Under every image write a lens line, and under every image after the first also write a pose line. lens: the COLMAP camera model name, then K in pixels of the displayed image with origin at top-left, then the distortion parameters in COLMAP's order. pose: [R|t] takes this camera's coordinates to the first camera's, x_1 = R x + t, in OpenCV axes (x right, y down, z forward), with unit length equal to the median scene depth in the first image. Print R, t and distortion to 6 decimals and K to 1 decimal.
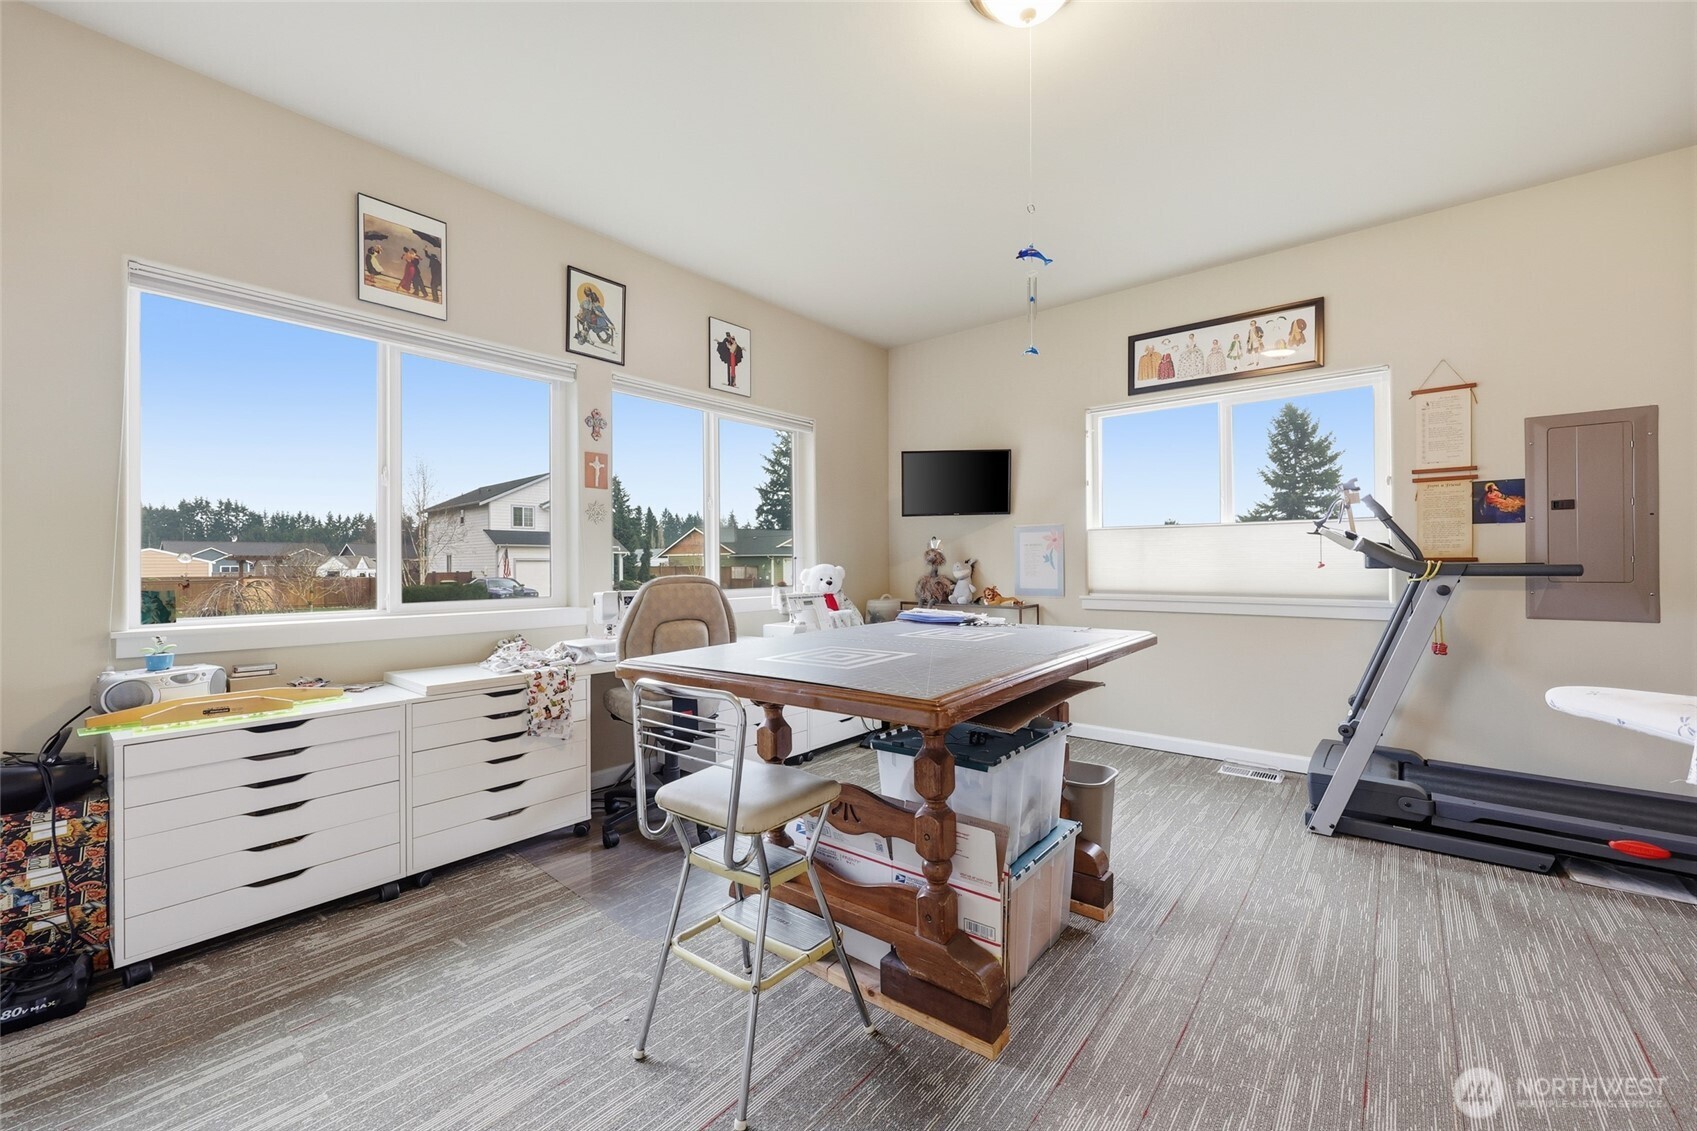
lens RADIAL K [[679.6, 0, 854.4], [0, 679.6, 562.7], [0, 0, 1]] dist [0.000610, 0.000352]
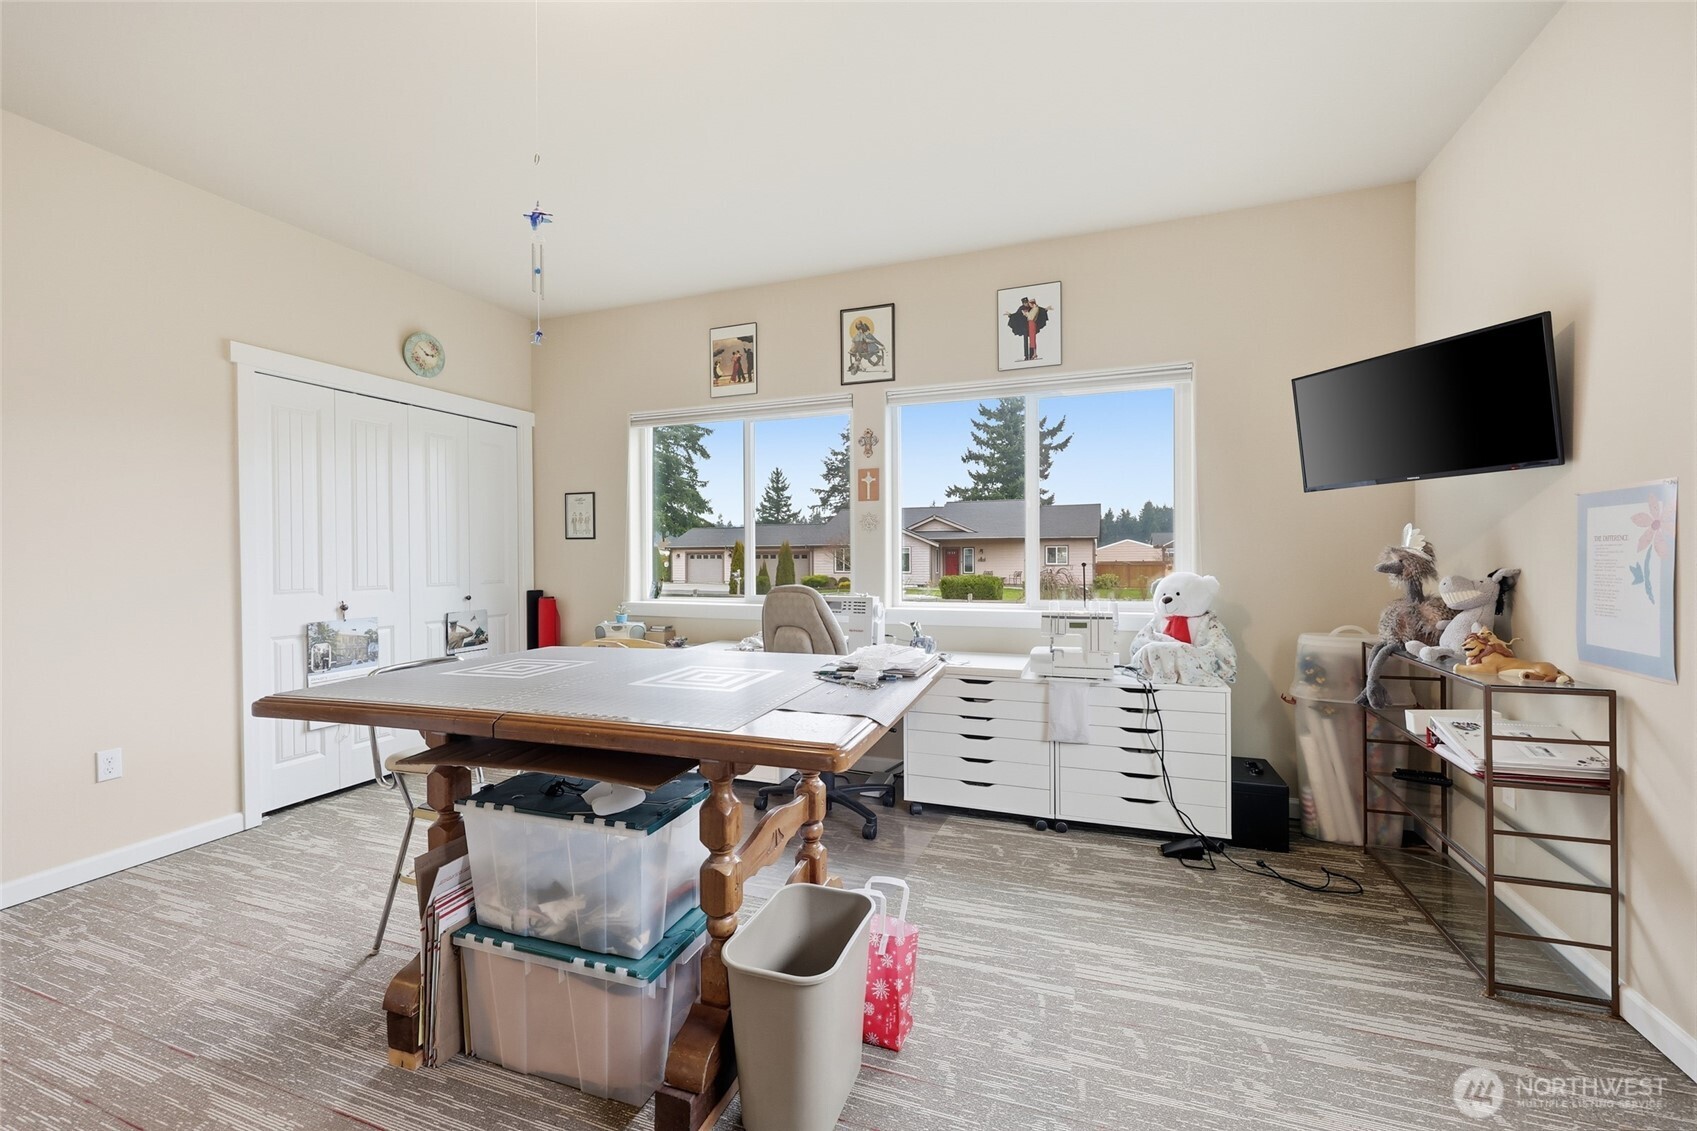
lens RADIAL K [[679.6, 0, 854.4], [0, 679.6, 562.7], [0, 0, 1]] dist [0.000610, 0.000352]
pose [[0.331284, 0.014732, -0.943416, 0.651699], [0.006017, 0.999825, 0.017726, -0.028763], [0.943512, -0.011549, 0.331138, 0.609875]]
